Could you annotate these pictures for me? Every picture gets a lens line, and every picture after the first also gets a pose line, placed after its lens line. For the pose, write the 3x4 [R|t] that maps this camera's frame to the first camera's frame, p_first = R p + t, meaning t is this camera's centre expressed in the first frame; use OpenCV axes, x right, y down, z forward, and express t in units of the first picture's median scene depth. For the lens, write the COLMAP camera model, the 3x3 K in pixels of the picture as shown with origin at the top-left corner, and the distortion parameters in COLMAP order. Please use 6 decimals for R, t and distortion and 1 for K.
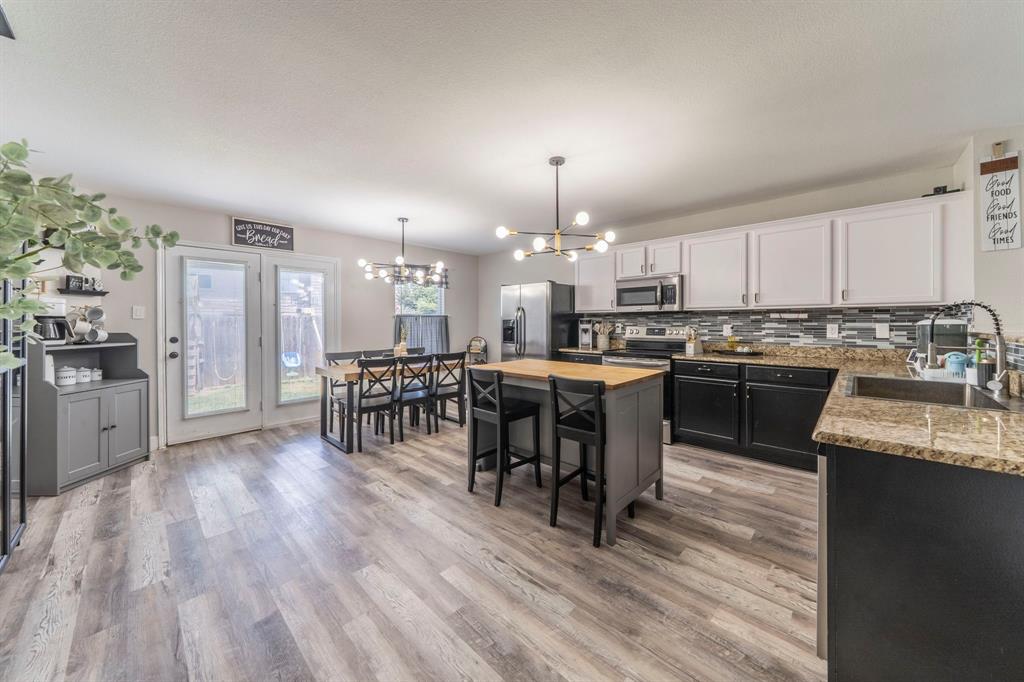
lens RADIAL K [[360.1, 0, 513.8], [0, 360.1, 321.9], [0, 0, 1]] dist [-0.000510, -0.000022]
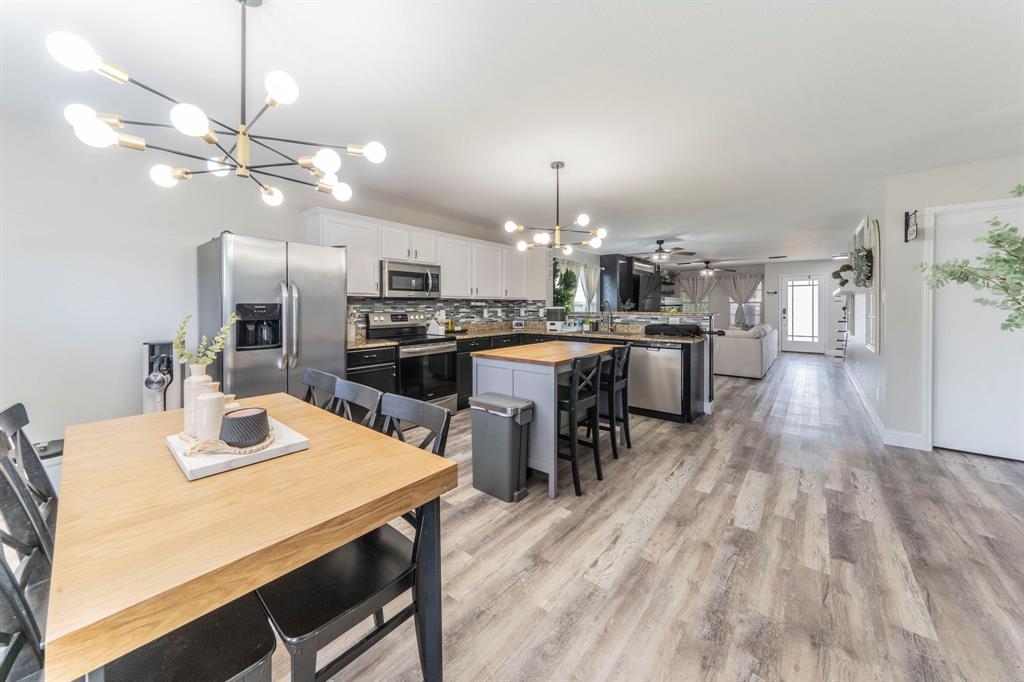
lens RADIAL K [[369.9, 0, 510.2], [0, 369.9, 312.8], [0, 0, 1]] dist [-0.001161, -0.000006]
pose [[-0.070657, -0.014657, 0.997393, -0.928576], [0.000544, 0.999891, 0.014732, -0.002102], [-0.997501, 0.001583, -0.070641, 1.117189]]
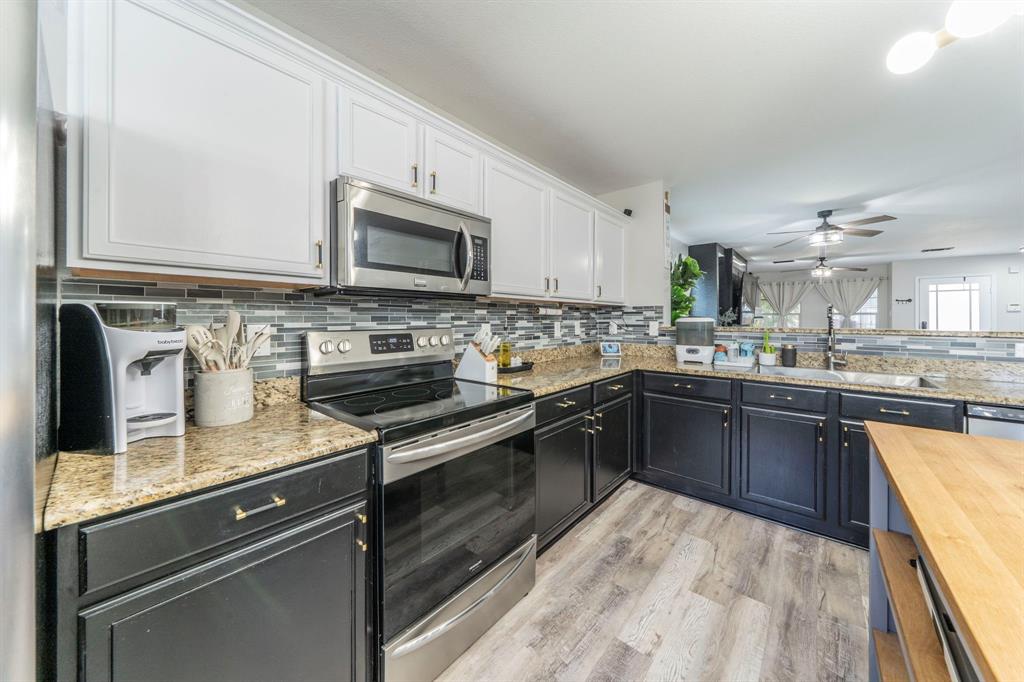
lens RADIAL K [[360.1, 0, 513.8], [0, 360.1, 321.9], [0, 0, 1]] dist [-0.000510, -0.000022]
pose [[-0.059610, -0.006597, 0.998200, -0.022194], [-0.002340, 0.999976, 0.006469, 0.000782], [-0.998219, -0.001950, -0.059624, 1.292105]]
